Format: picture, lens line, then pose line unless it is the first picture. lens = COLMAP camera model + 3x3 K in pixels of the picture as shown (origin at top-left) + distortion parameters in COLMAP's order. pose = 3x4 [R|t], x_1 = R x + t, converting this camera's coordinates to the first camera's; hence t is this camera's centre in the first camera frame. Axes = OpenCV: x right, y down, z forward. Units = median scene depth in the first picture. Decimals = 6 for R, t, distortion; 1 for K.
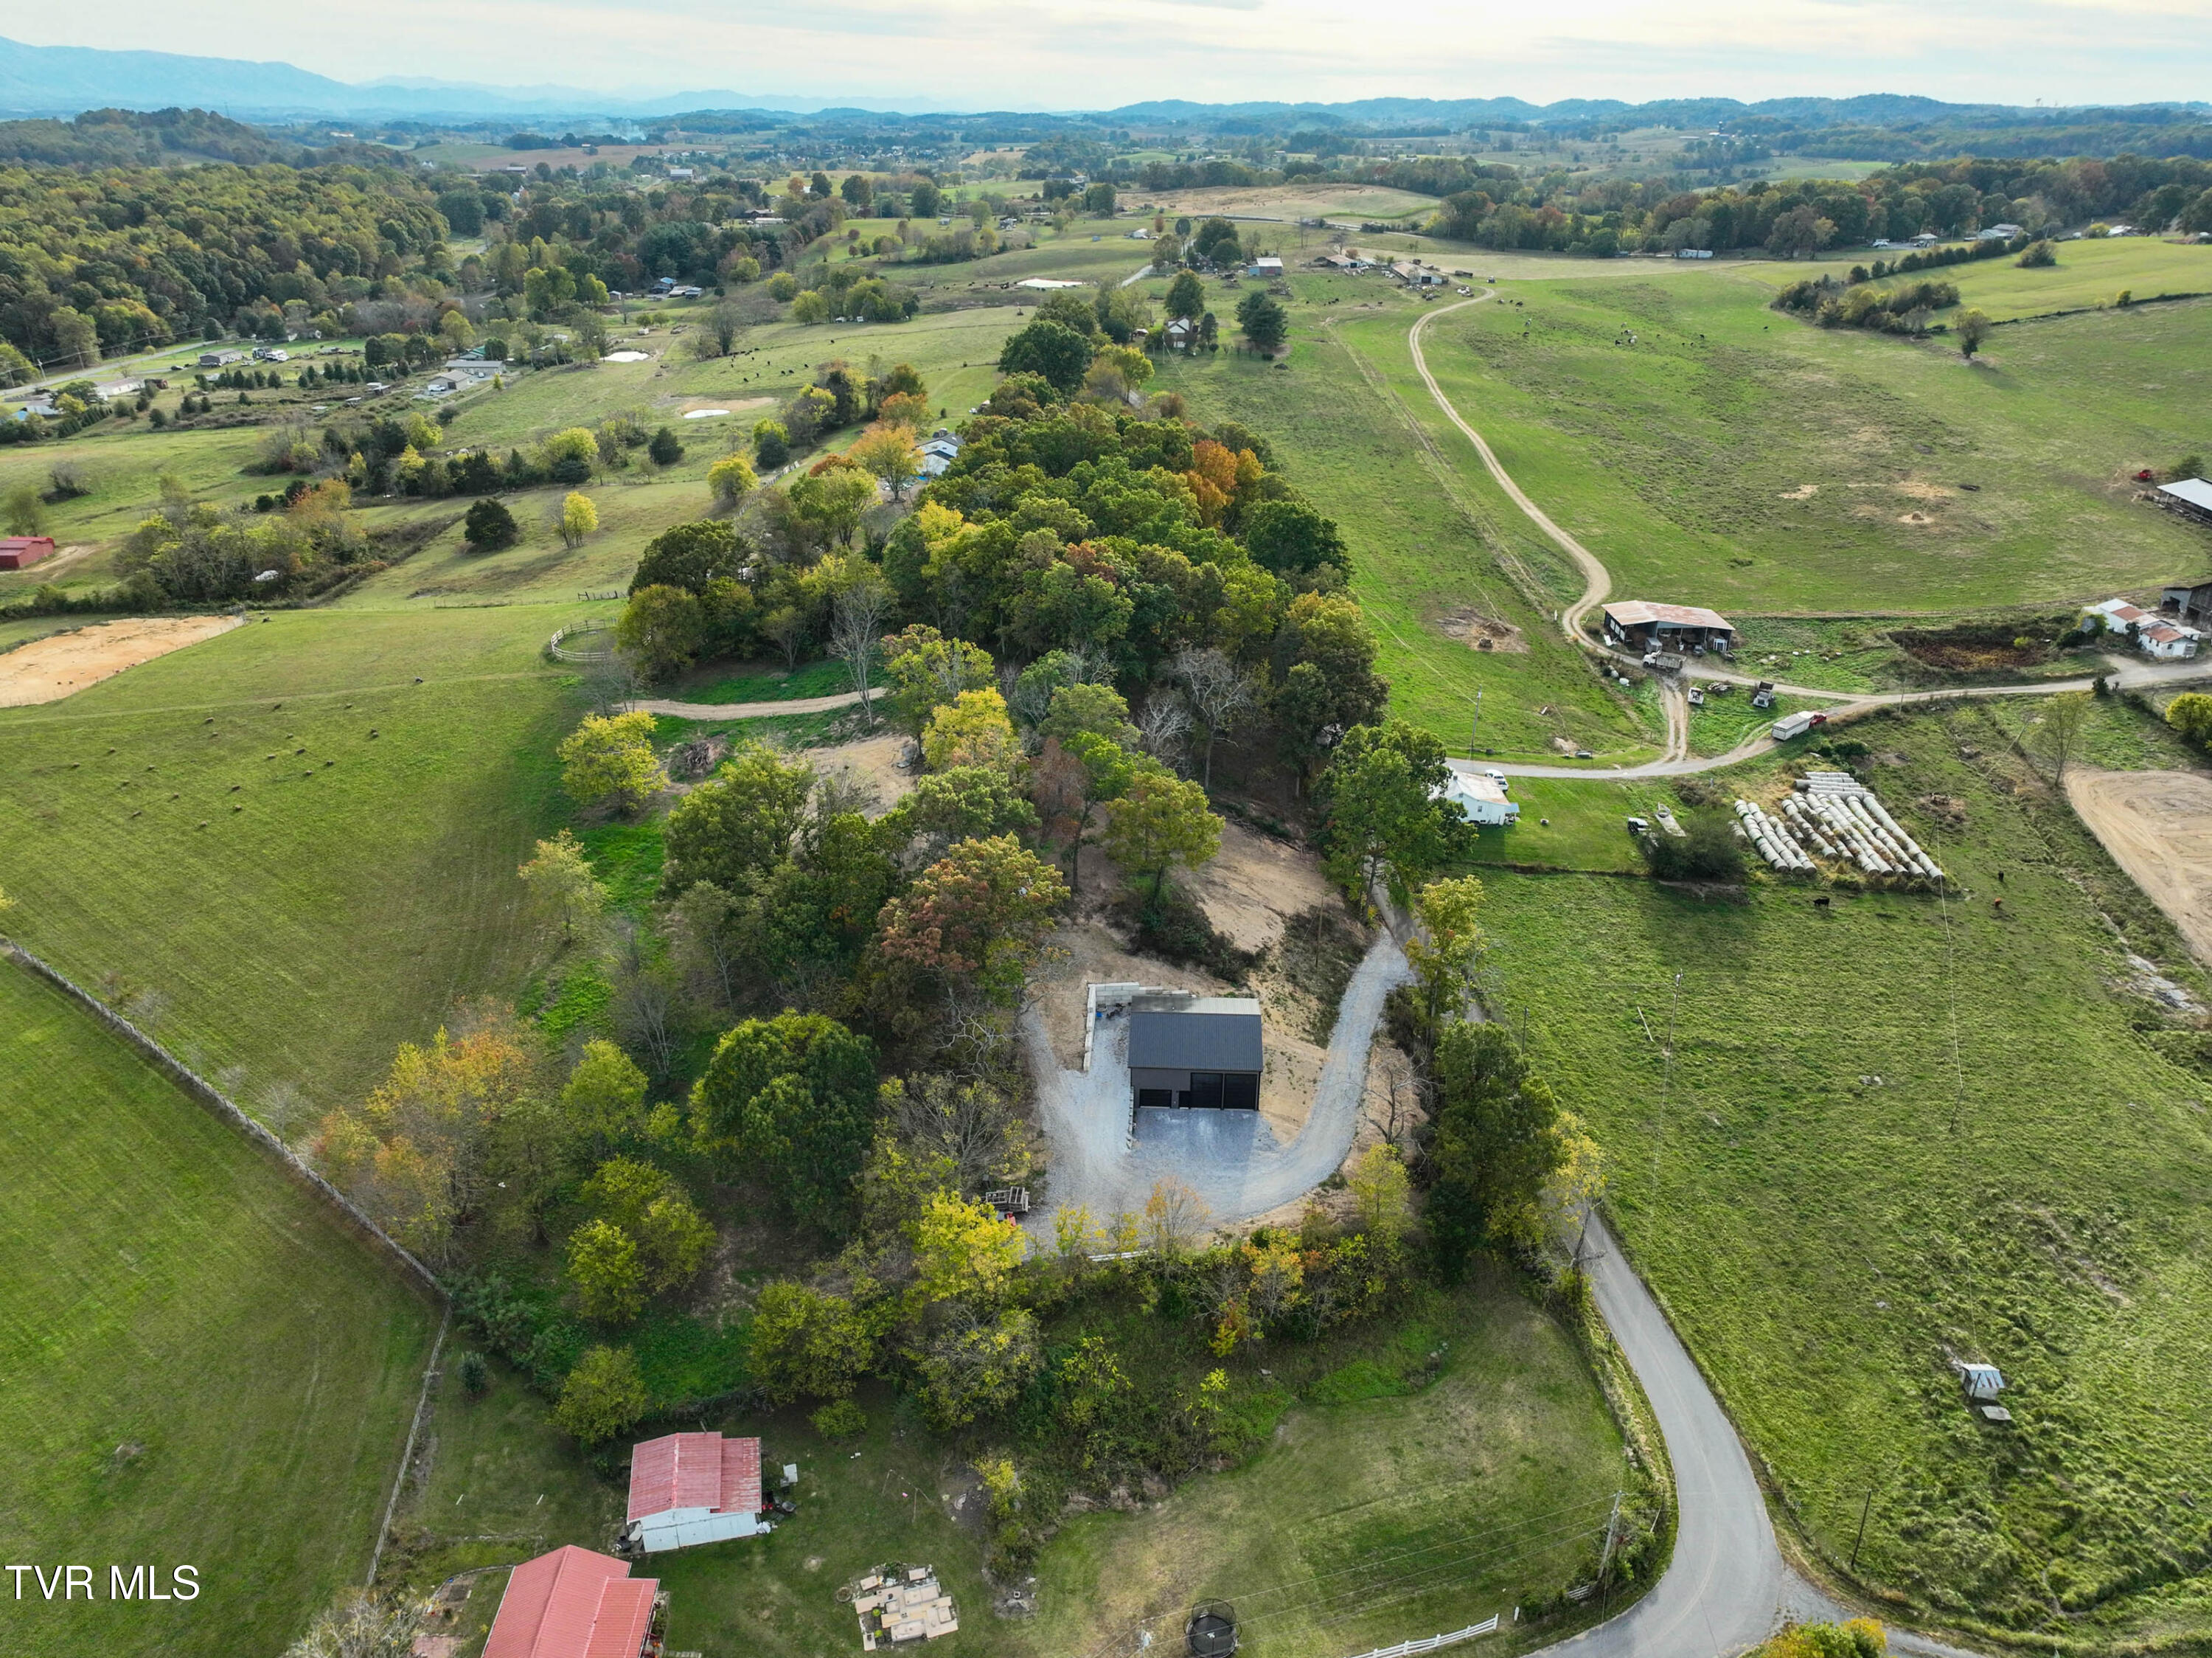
lens RADIAL K [[1553.6, 0, 1115.2], [0, 1553.6, 833.3], [0, 0, 1]] dist [-0.003827, 0.021781]
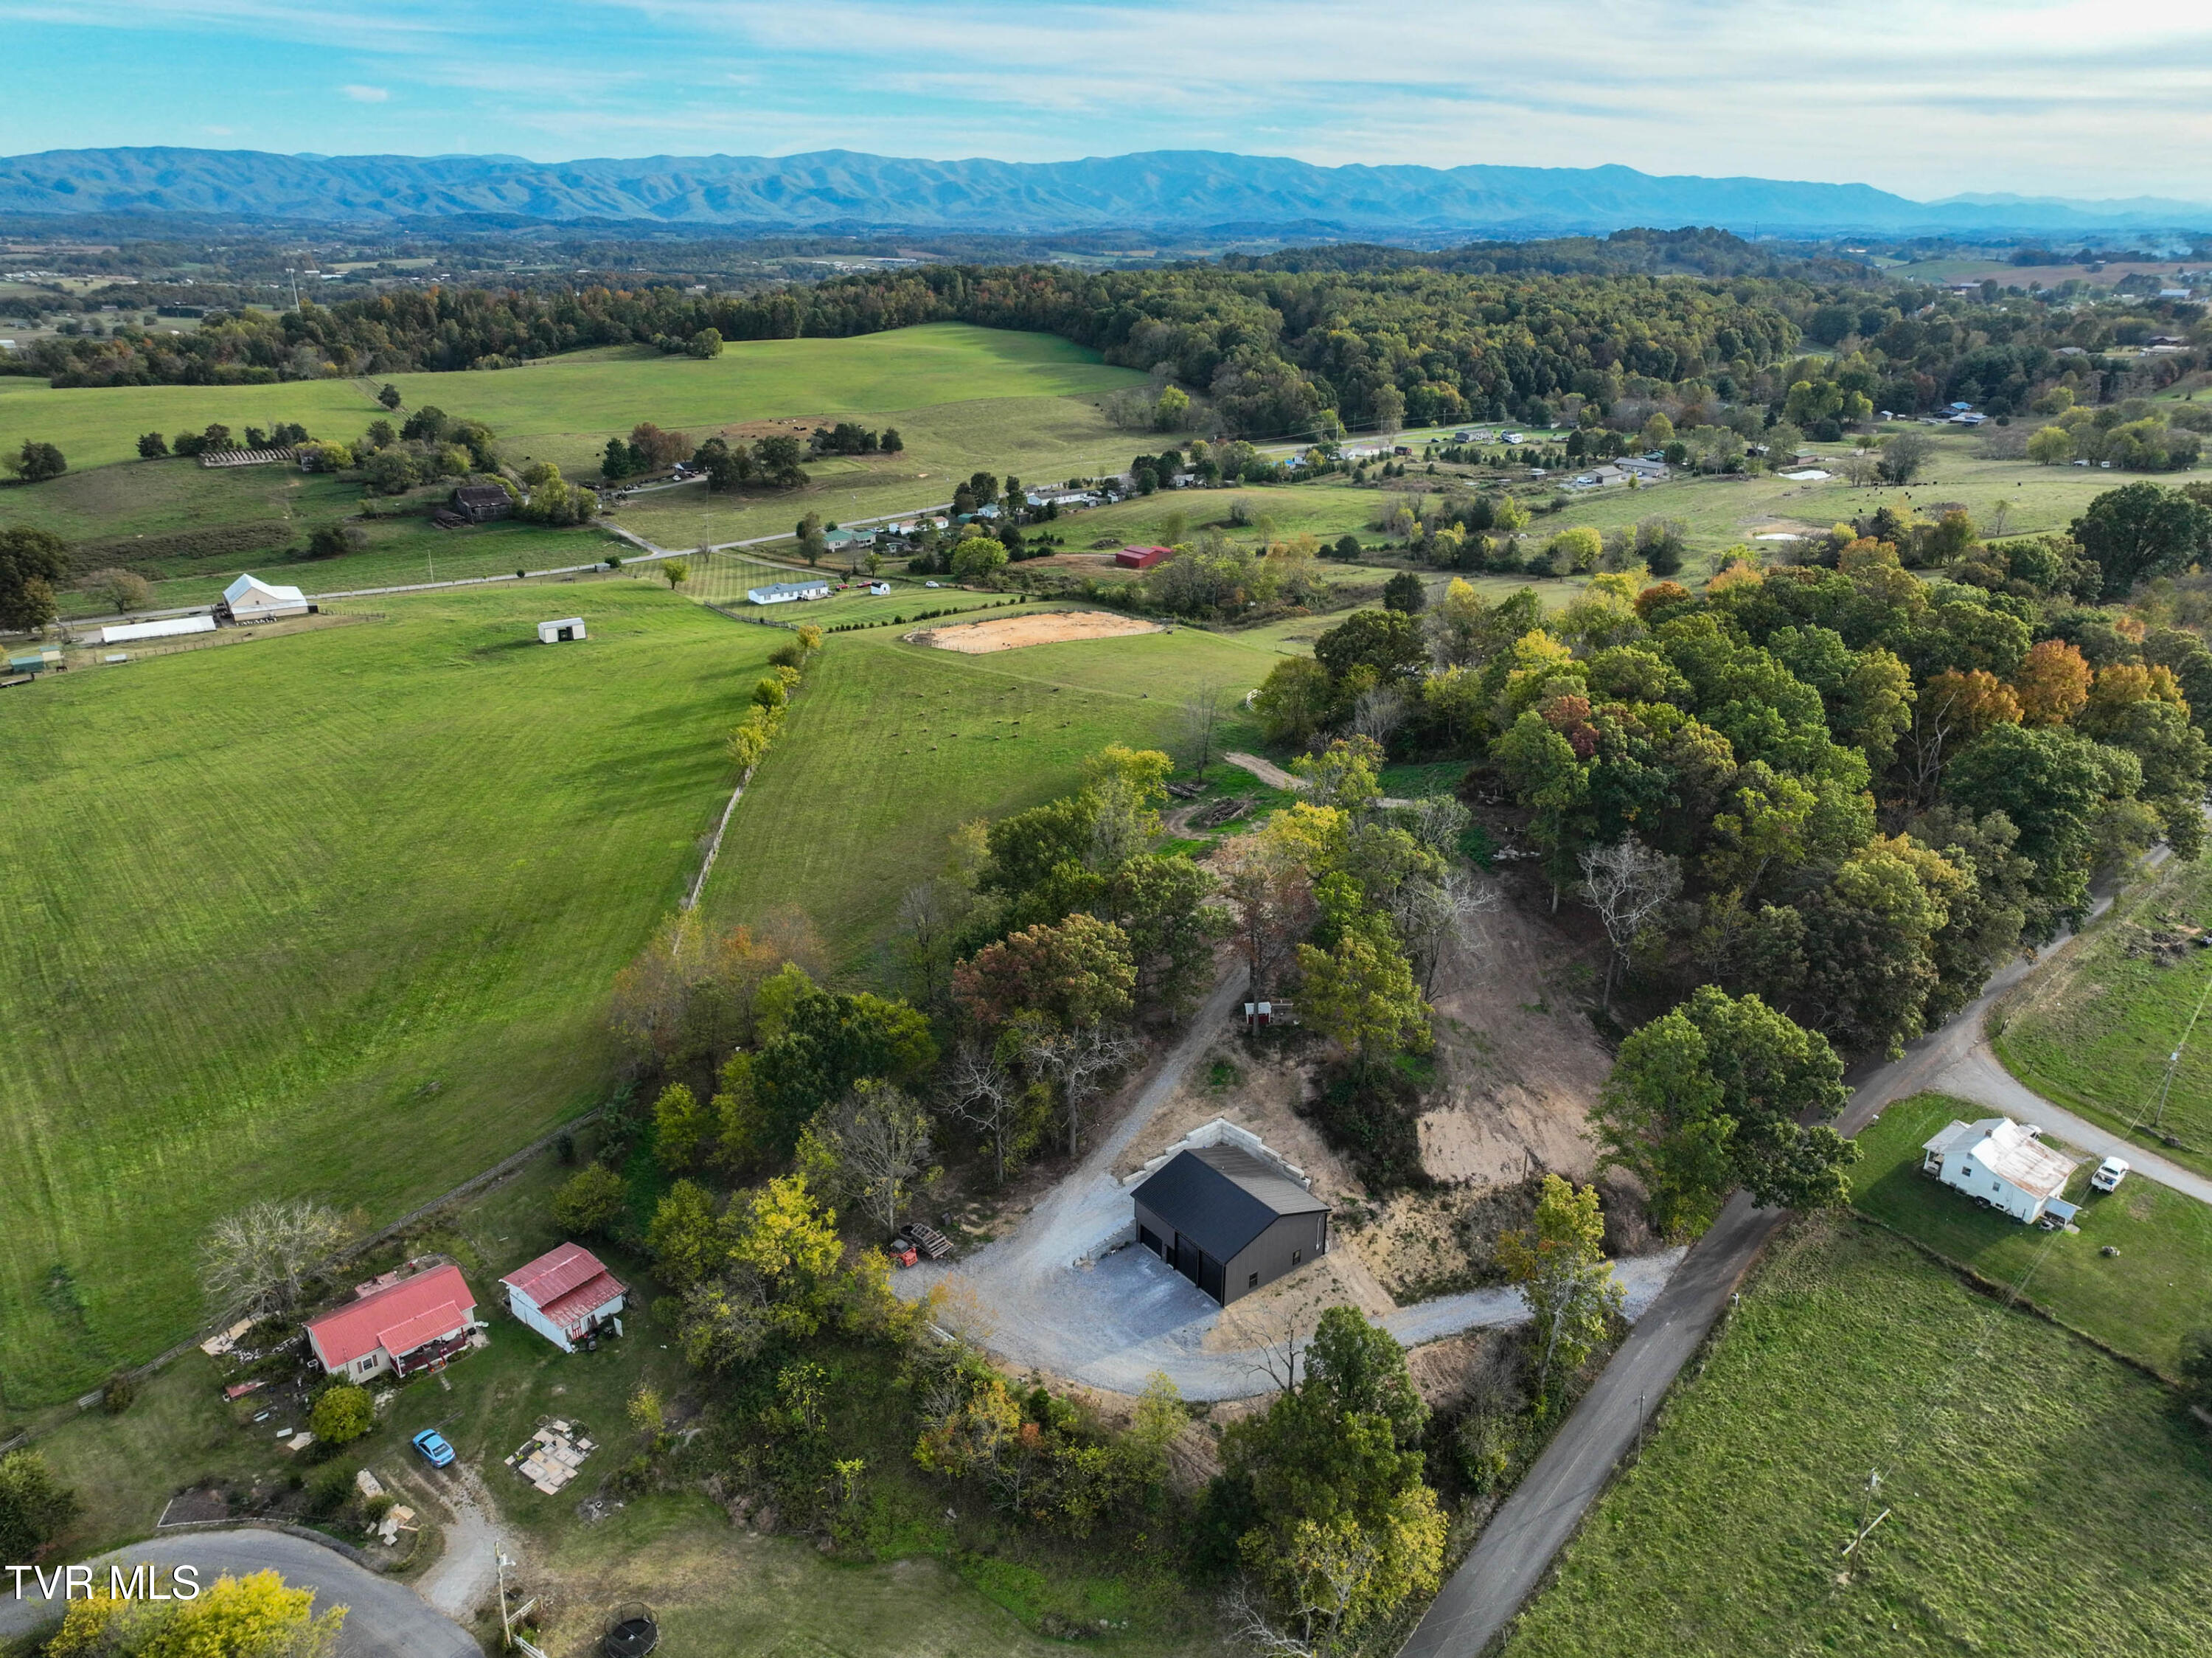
lens RADIAL K [[1553.6, 0, 1111.1], [0, 1553.6, 832.3], [0, 0, 1]] dist [-0.003827, 0.021781]
pose [[0.643977, 0.280966, -0.711584, 0.453405], [-0.325574, 0.942340, 0.077438, -0.095465], [0.692312, 0.181805, 0.698320, 0.206247]]
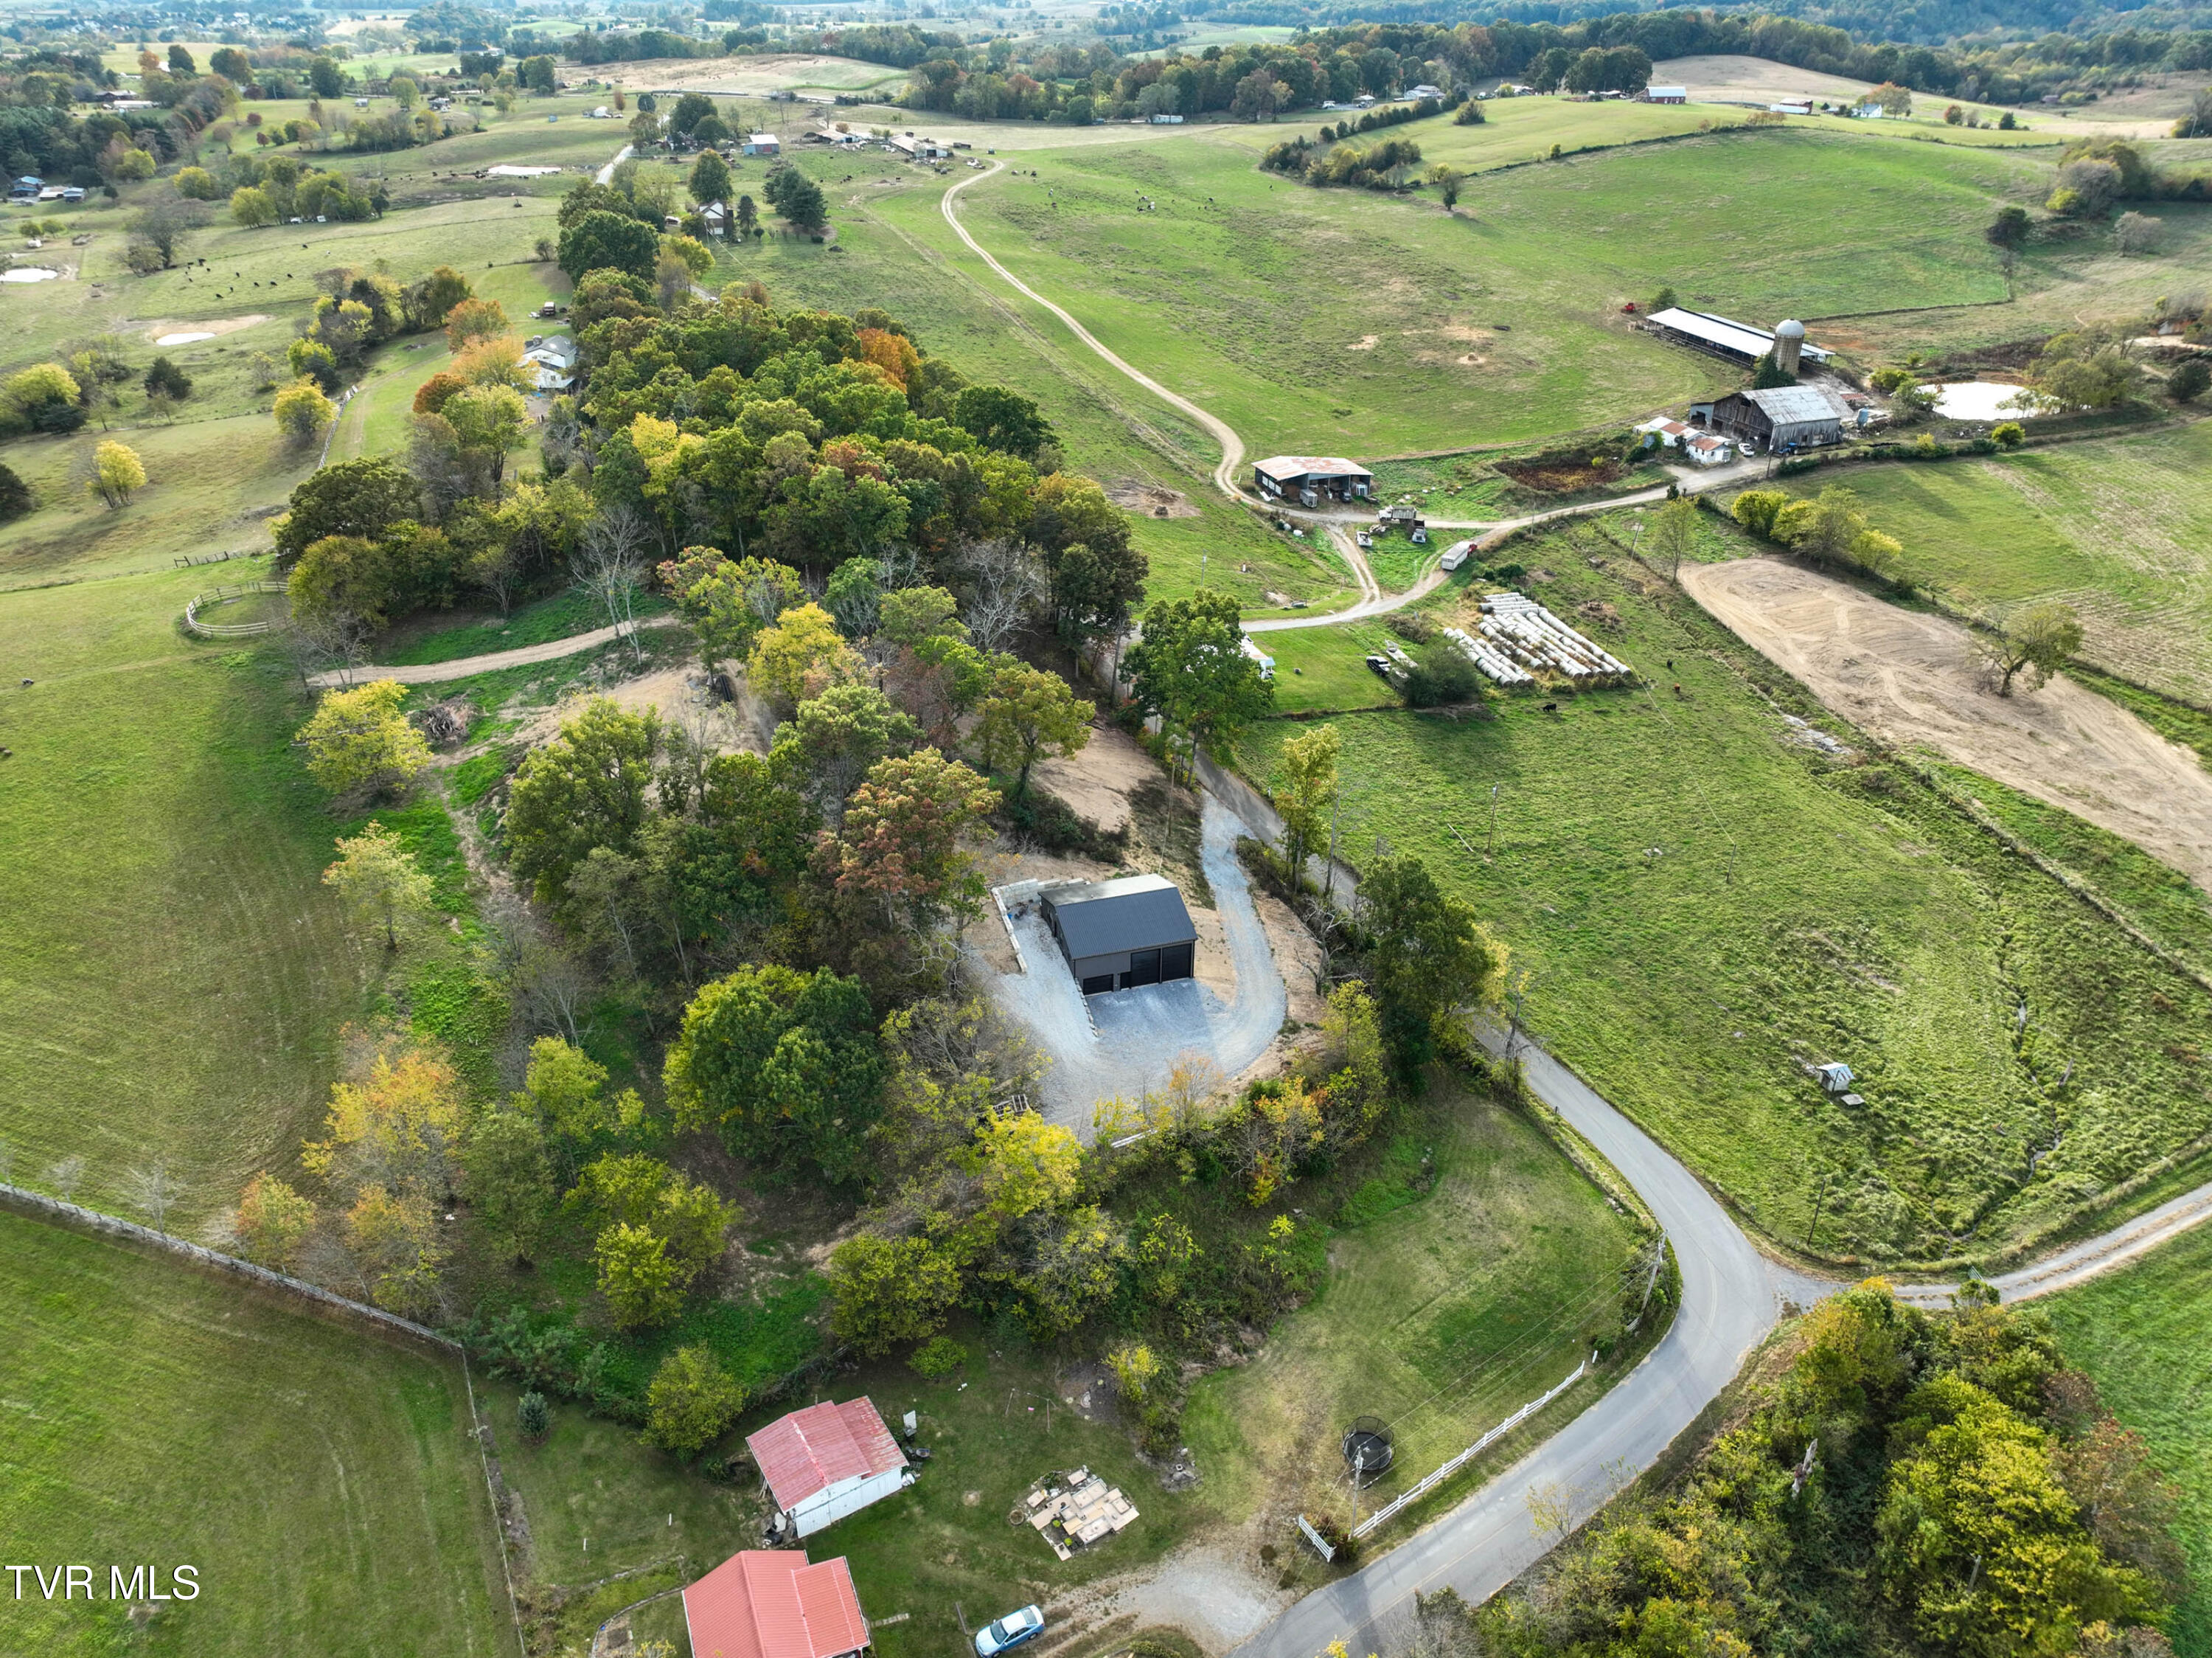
lens RADIAL K [[1553.6, 0, 1117.6], [0, 1553.6, 829.2], [0, 0, 1]] dist [-0.003827, 0.021781]
pose [[0.940452, -0.163099, 0.298244, -0.183523], [0.142761, 0.985756, 0.088909, -0.013300], [-0.308497, -0.041037, 0.950340, 0.027531]]
